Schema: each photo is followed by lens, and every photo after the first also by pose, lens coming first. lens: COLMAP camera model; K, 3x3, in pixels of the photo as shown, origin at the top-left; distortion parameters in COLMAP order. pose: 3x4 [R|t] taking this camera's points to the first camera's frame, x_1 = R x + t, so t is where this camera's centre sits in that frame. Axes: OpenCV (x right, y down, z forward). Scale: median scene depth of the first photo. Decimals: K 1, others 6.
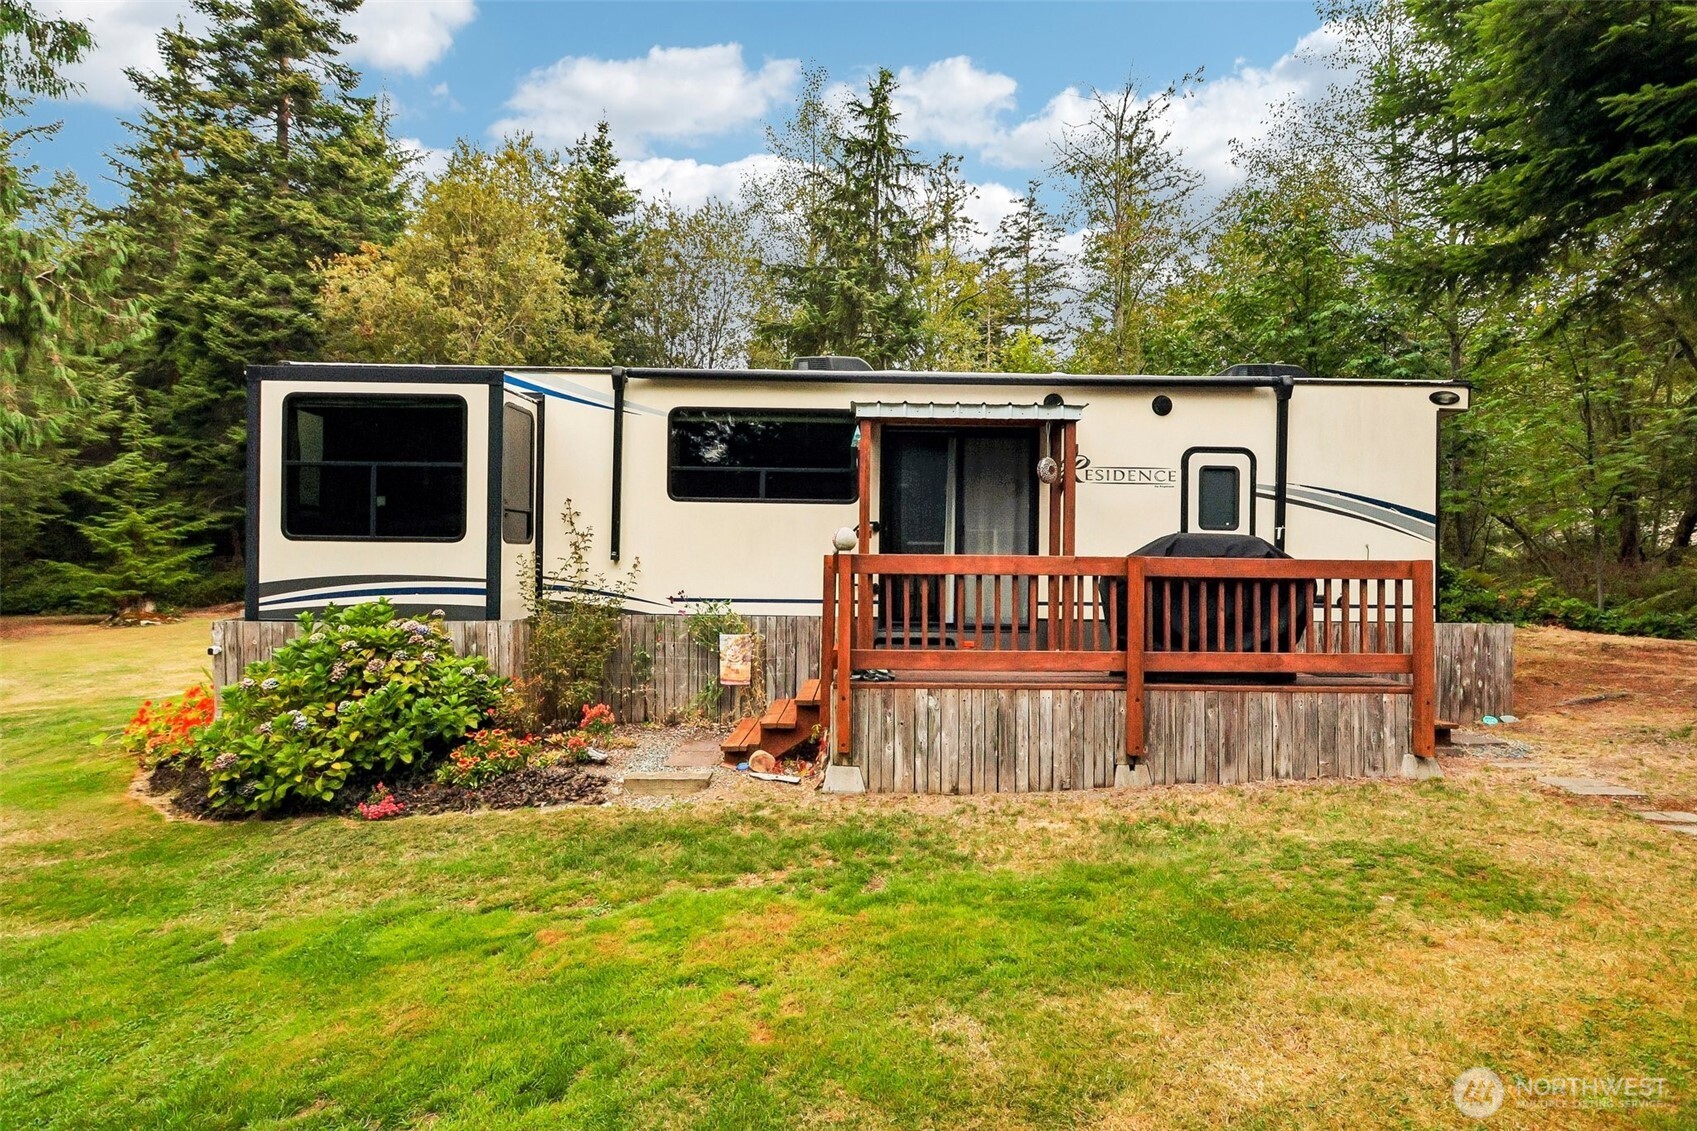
lens RADIAL K [[768.0, 0, 853.8], [0, 768.0, 569.5], [0, 0, 1]] dist [-0.010193, 0.000899]
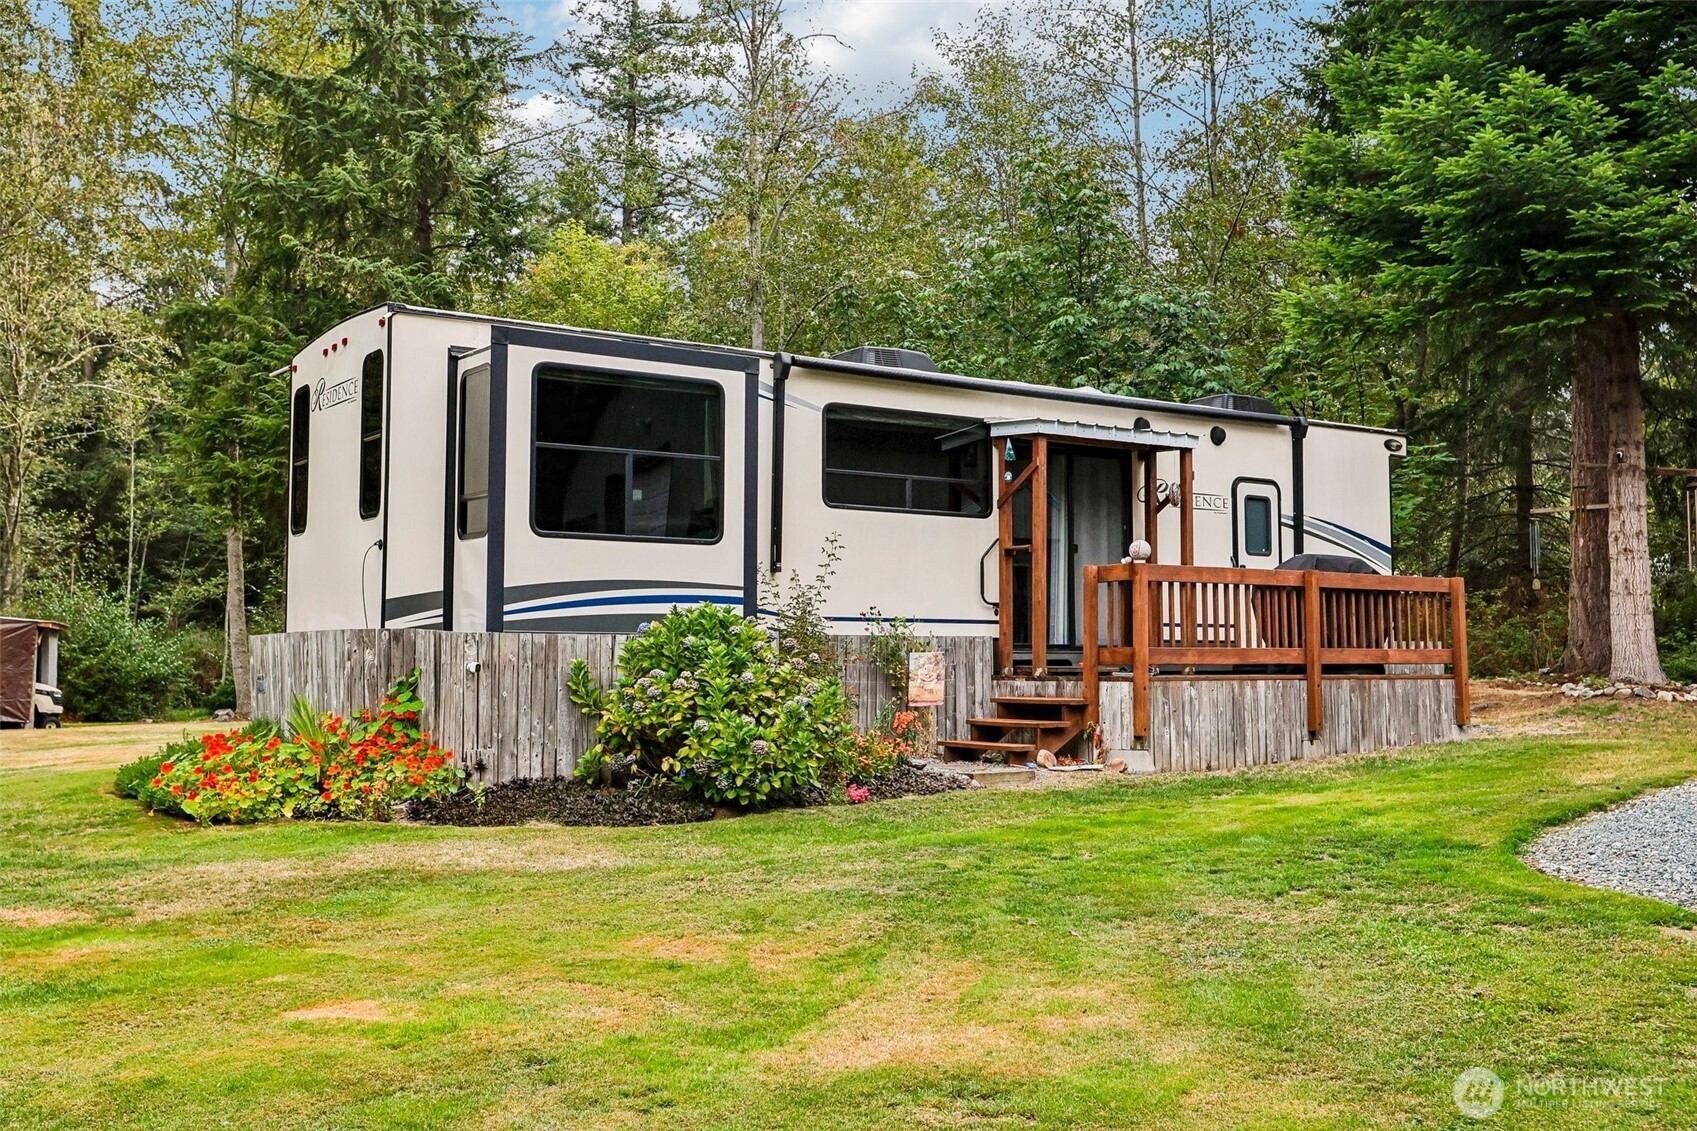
lens RADIAL K [[1650.9, 0, 852.6], [0, 1650.9, 551.2], [0, 0, 1]] dist [-0.005769, 0.000000]
pose [[0.833171, 0.027258, 0.552343, -1.352760], [0.011956, 0.997663, -0.067269, 0.096134], [-0.552886, 0.062650, 0.830898, -0.636466]]
